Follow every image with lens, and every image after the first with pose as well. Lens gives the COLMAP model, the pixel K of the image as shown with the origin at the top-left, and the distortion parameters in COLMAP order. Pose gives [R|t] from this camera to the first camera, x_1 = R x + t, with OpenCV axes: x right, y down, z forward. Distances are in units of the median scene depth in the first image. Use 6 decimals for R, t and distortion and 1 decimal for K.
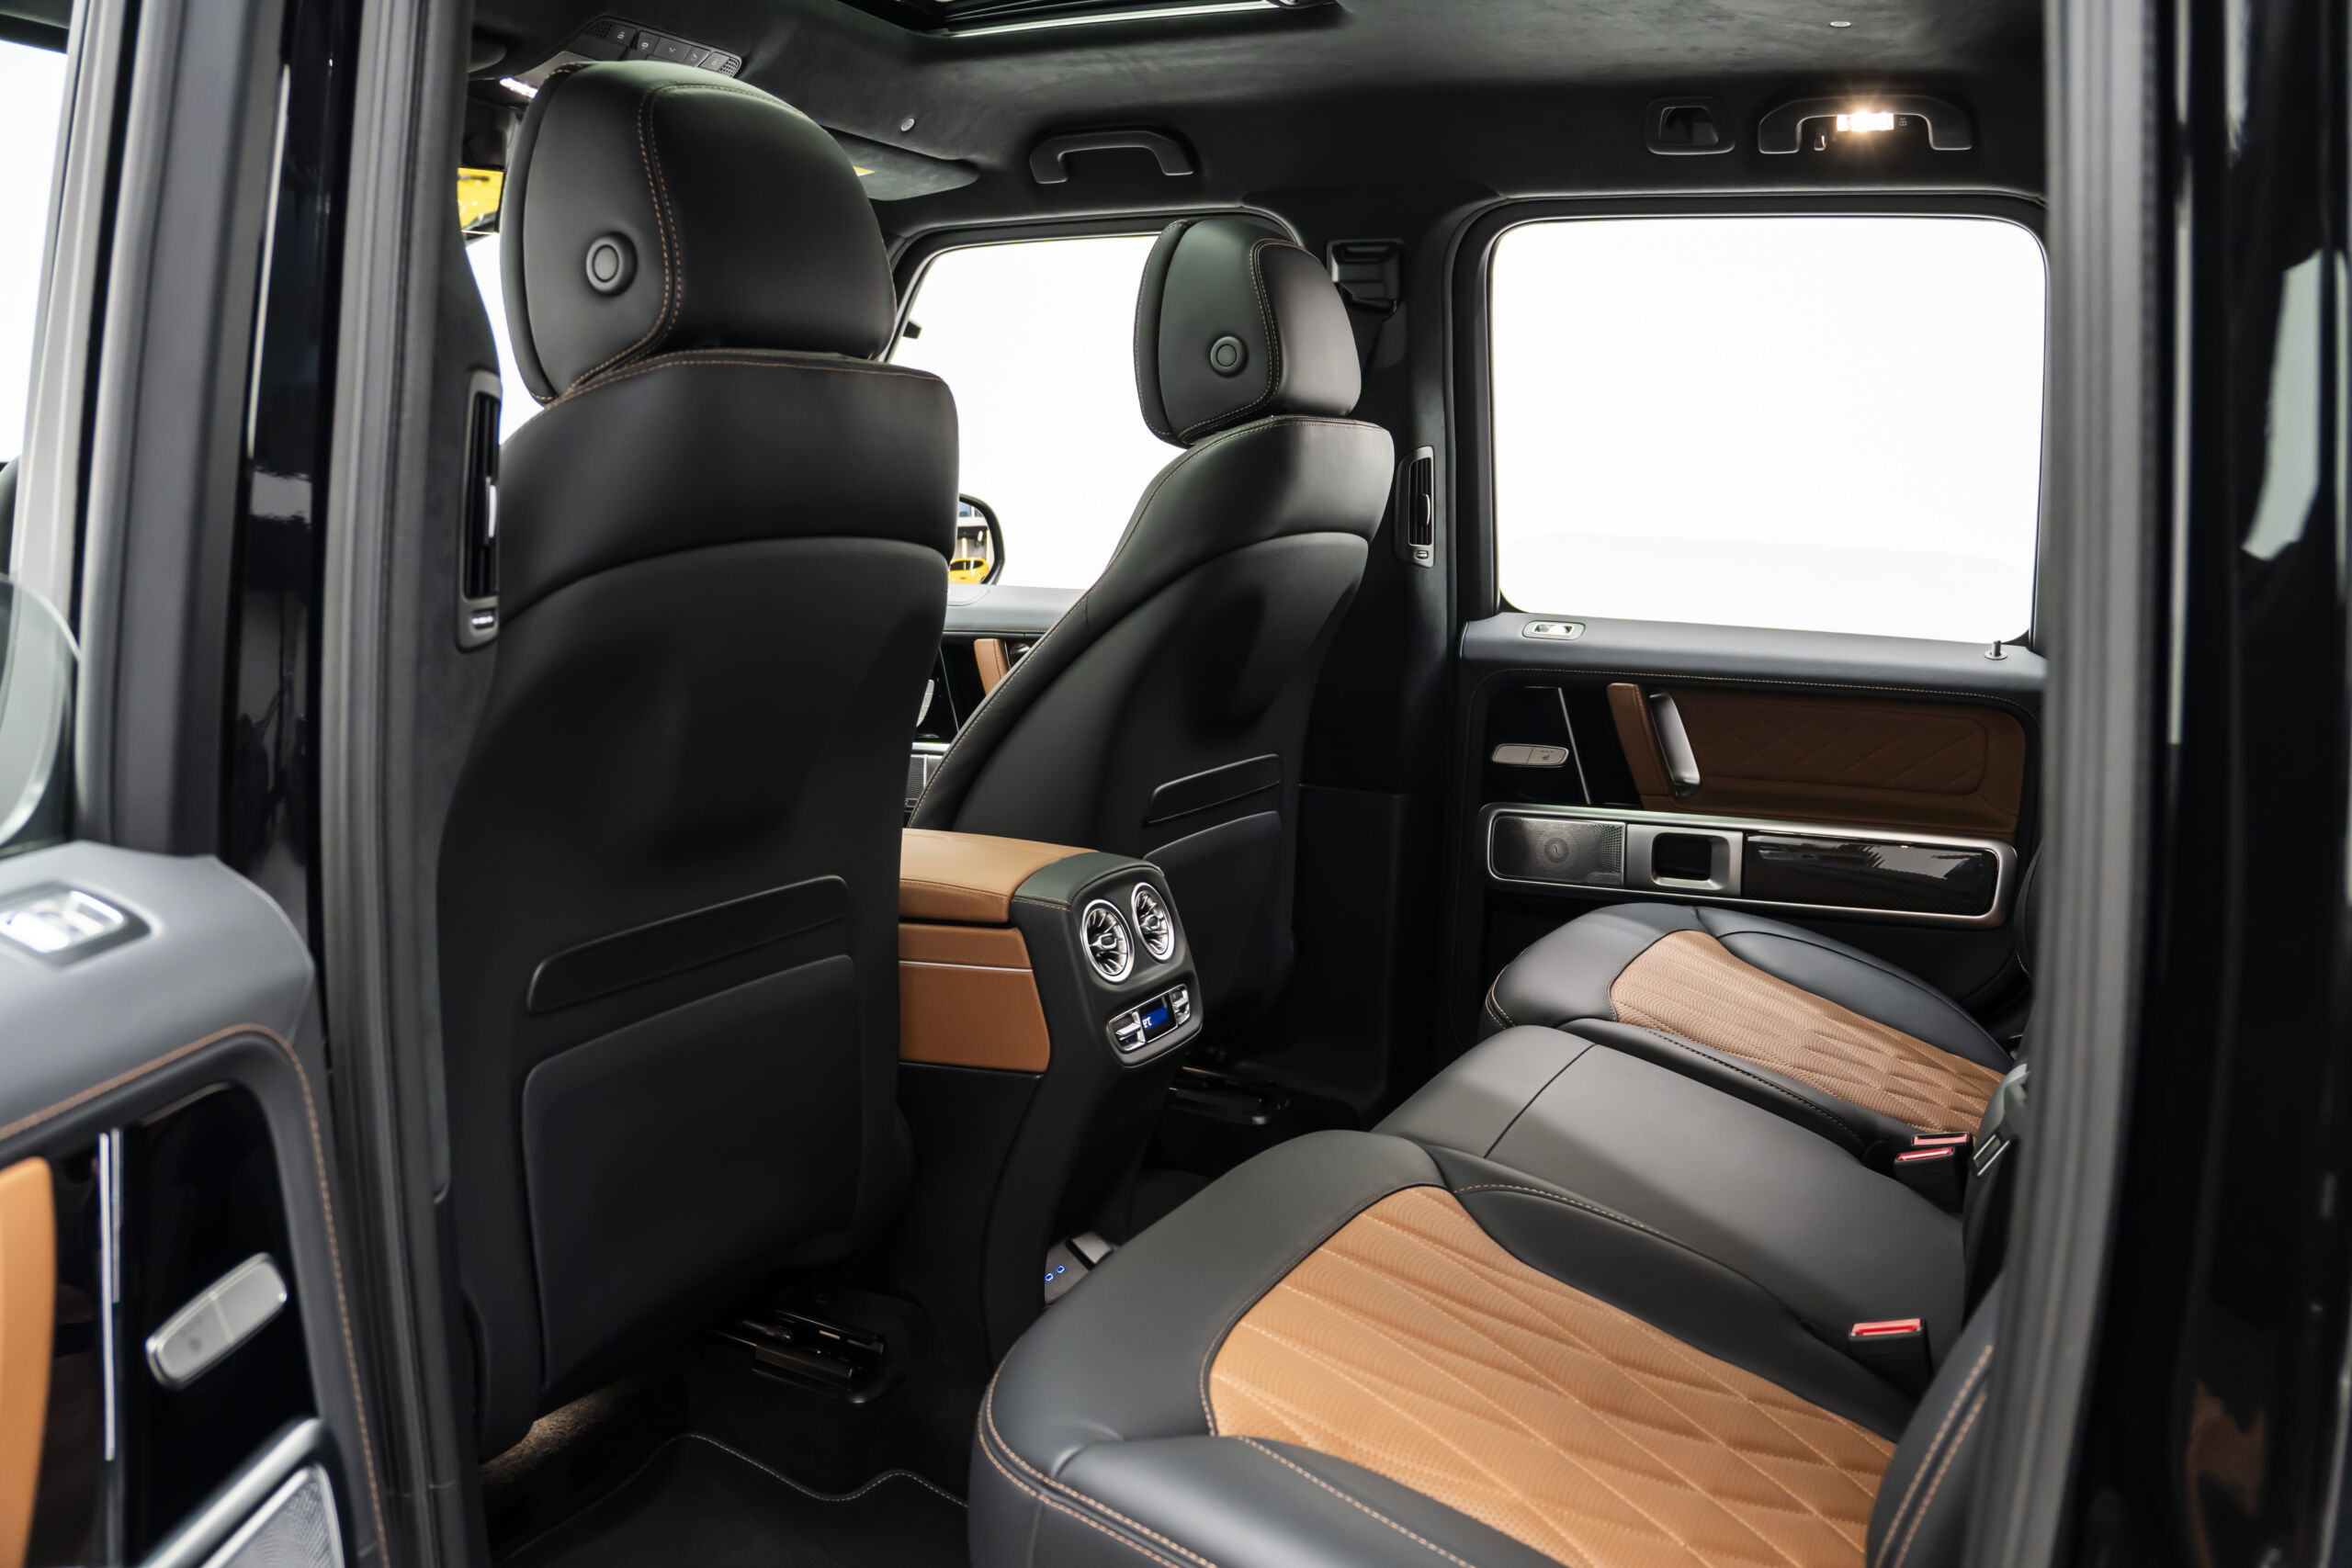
lens RADIAL K [[1878.7, 0, 1176.0], [0, 1878.7, 784.0], [0, 0, 1]] dist [-0.207206, 0.119118]
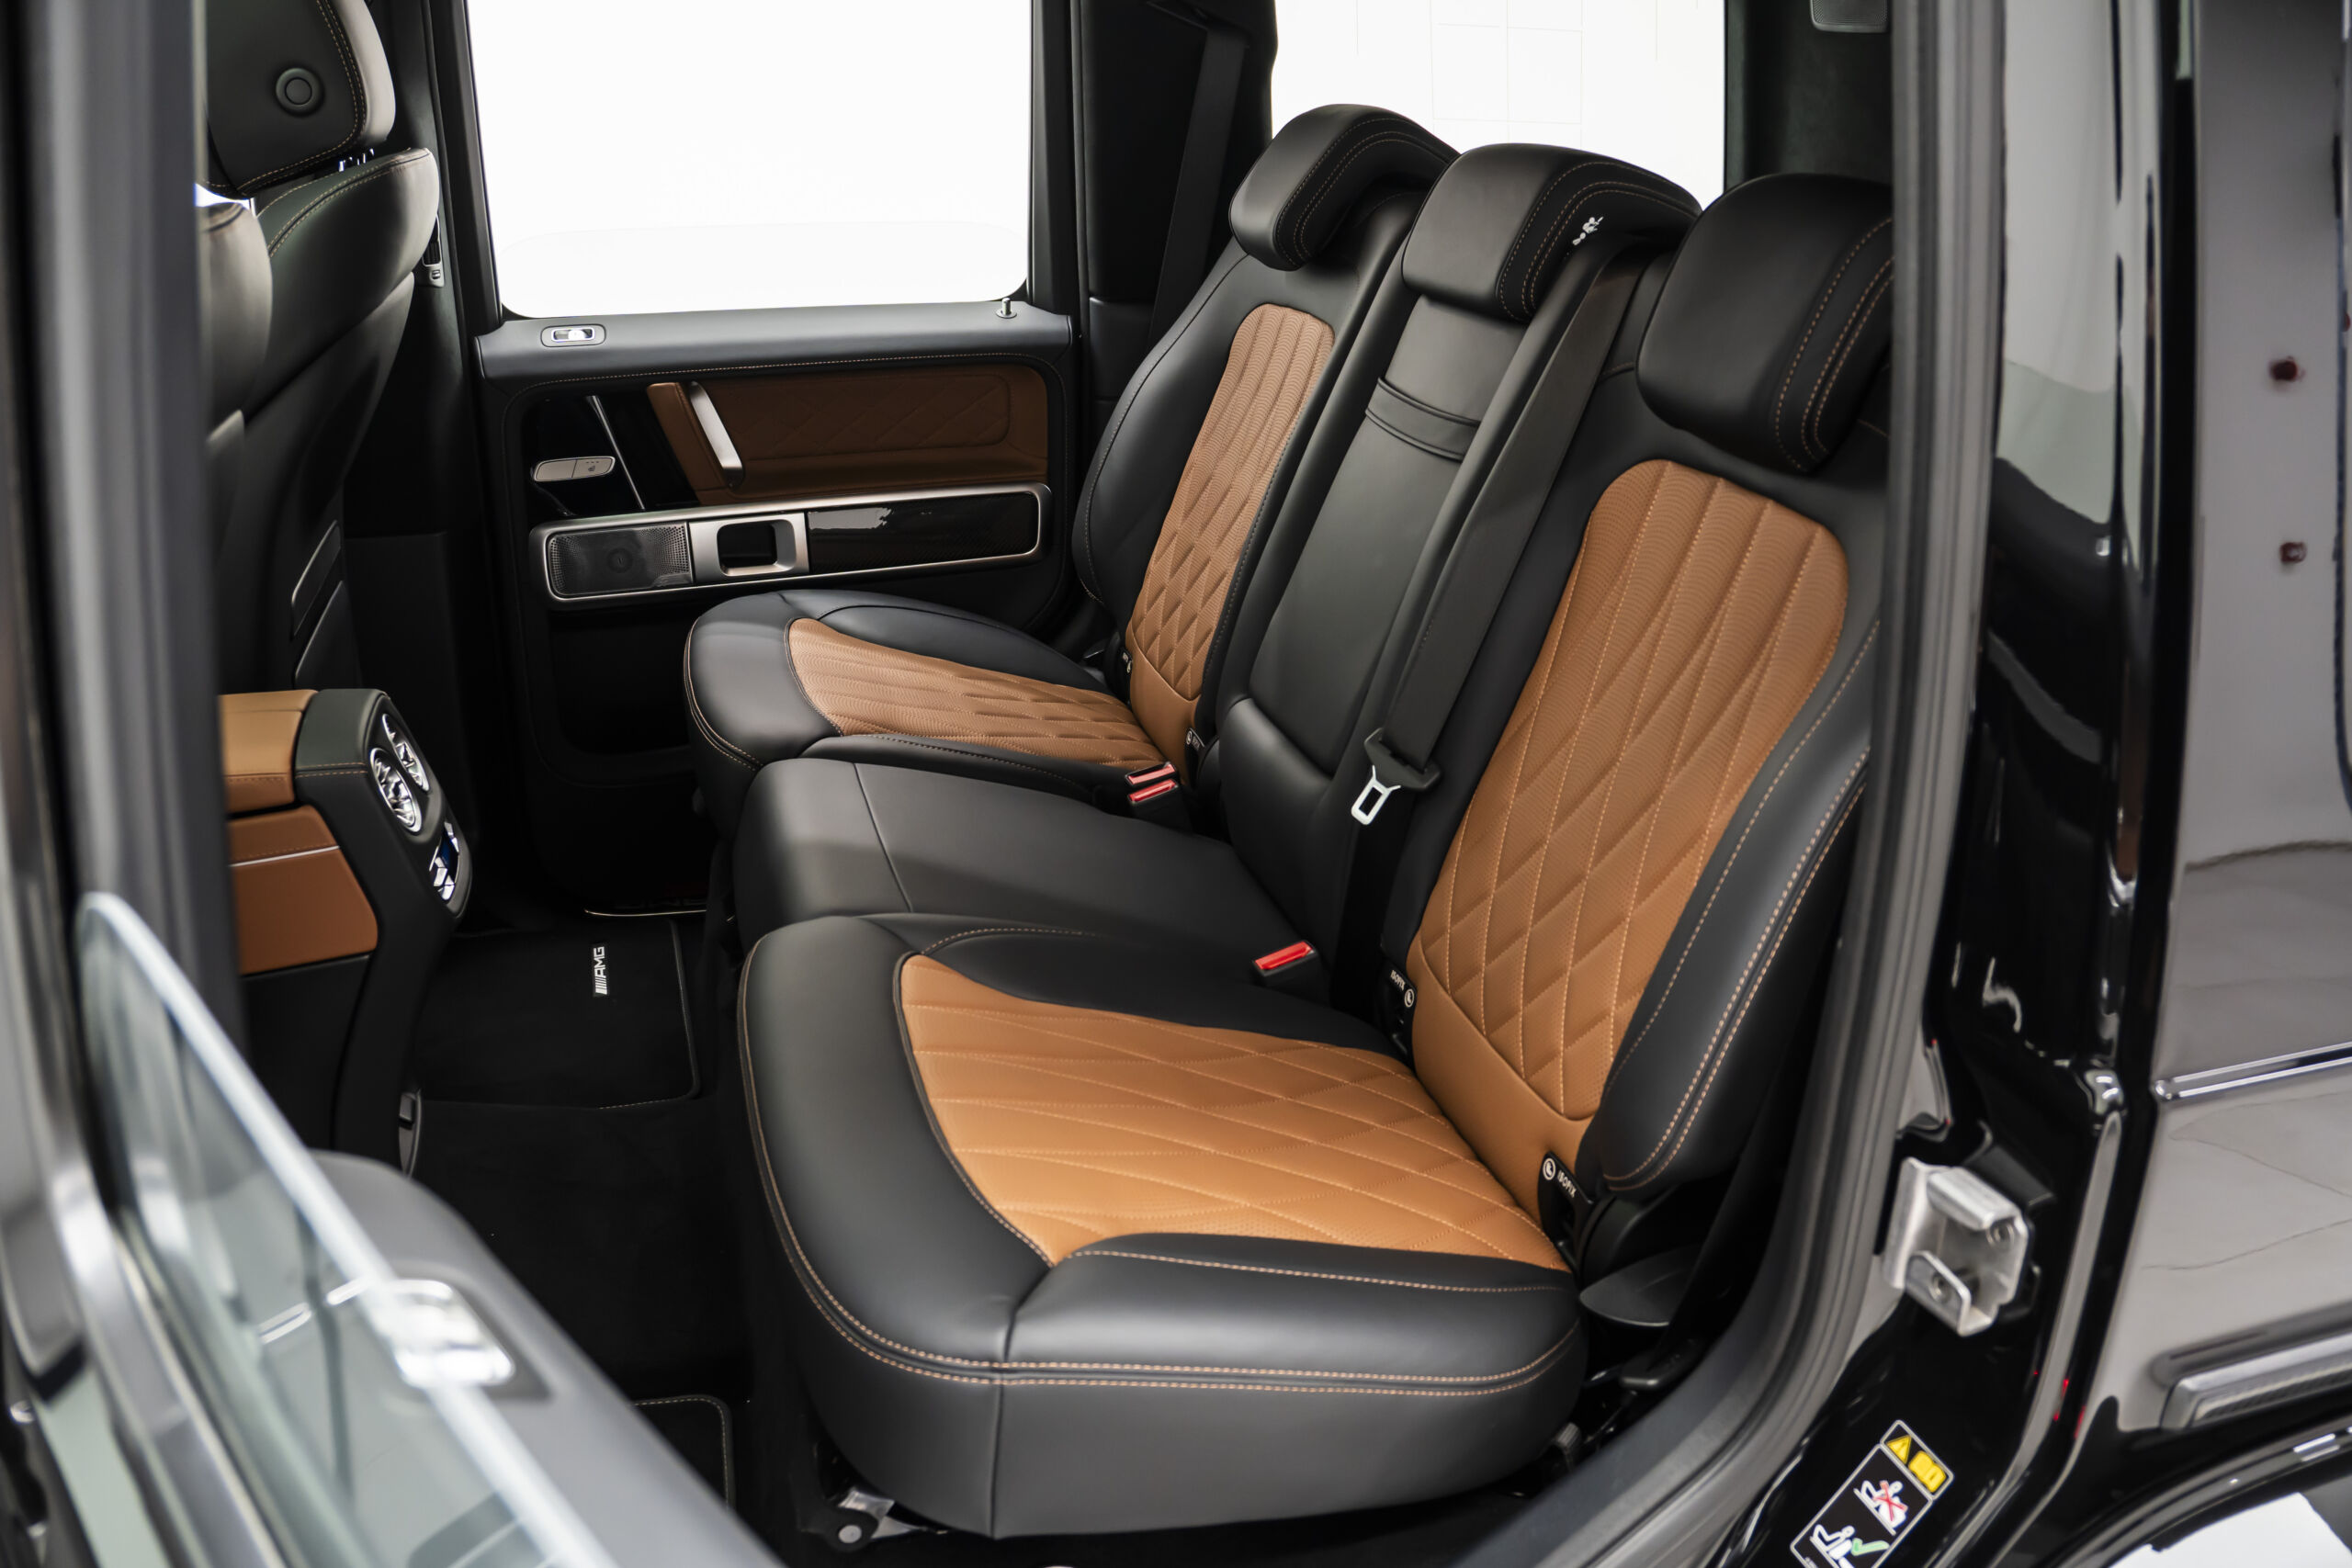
lens RADIAL K [[1878.7, 0, 1176.0], [0, 1878.7, 784.0], [0, 0, 1]] dist [-0.207206, 0.119118]
pose [[0.730758, -0.261005, 0.630769, -0.235103], [0.107501, 0.956489, 0.271242, -0.087486], [-0.674119, -0.130404, 0.727020, 0.083933]]
